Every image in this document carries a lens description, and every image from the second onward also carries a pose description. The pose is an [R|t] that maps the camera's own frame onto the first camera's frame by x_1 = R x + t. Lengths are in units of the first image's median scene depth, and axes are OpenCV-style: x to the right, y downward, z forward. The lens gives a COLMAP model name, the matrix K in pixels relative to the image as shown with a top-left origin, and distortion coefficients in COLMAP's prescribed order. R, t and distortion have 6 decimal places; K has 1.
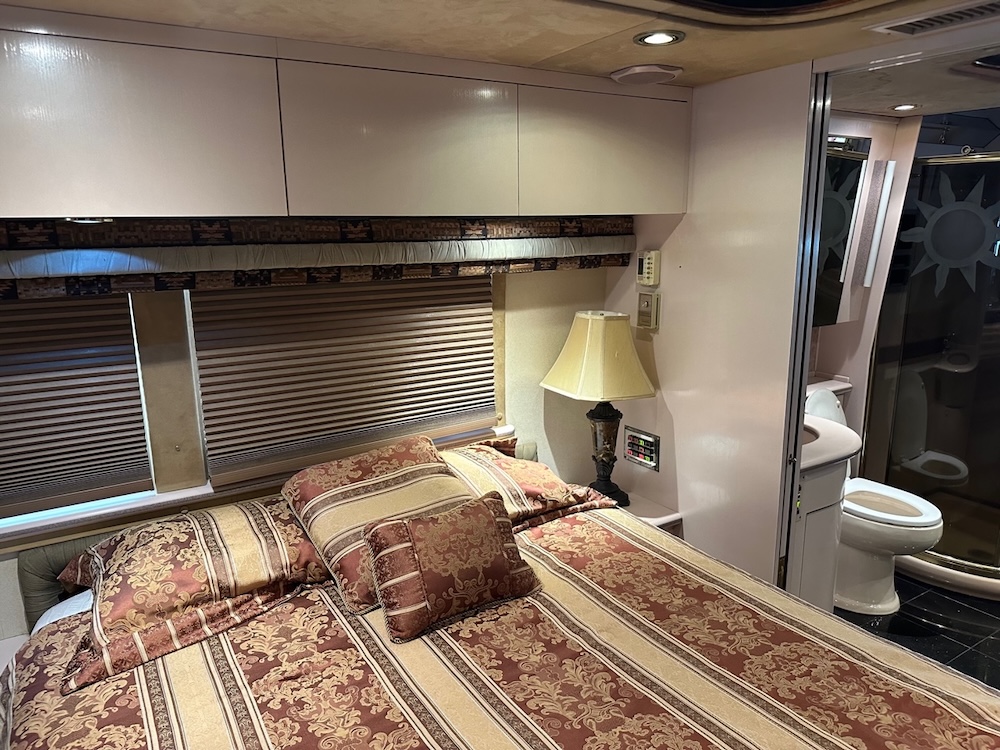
lens RADIAL K [[718.9, 0, 500.0], [0, 718.9, 375.0], [0, 0, 1]] dist [0.190019, -0.244826]
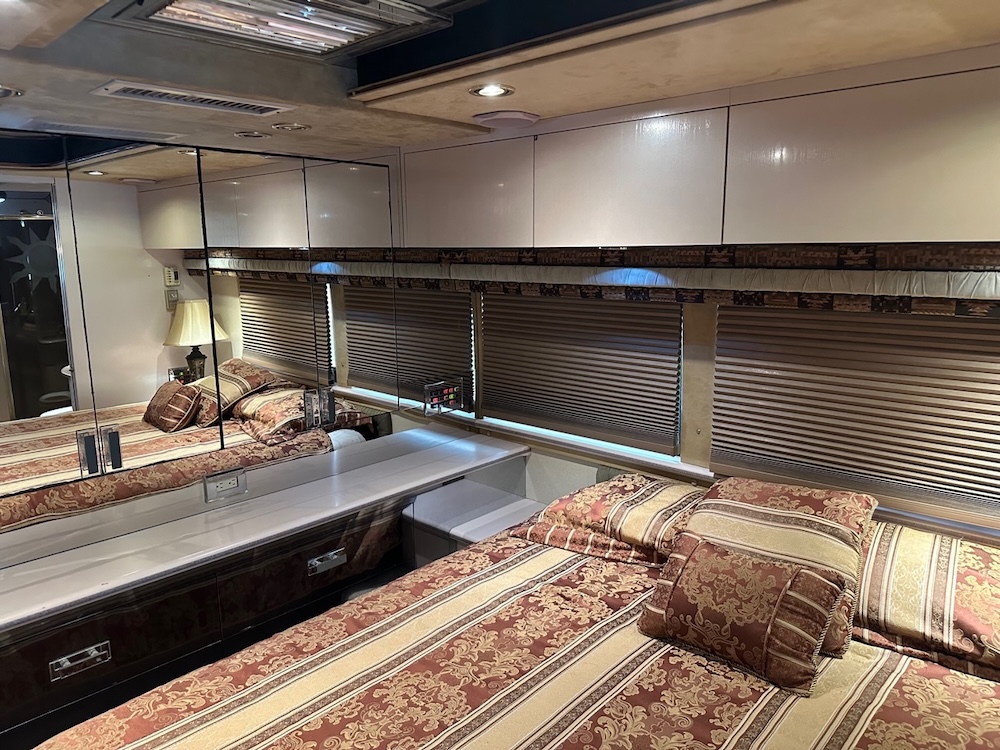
lens RADIAL K [[698.3, 0, 500.0], [0, 698.3, 375.0], [0, 0, 1]] dist [0.020073, 0.000990]
pose [[0.264033, 0.184875, -0.946630, 0.582054], [-0.200147, 0.970596, 0.133731, -0.084810], [0.943519, 0.154156, 0.293272, 0.348099]]
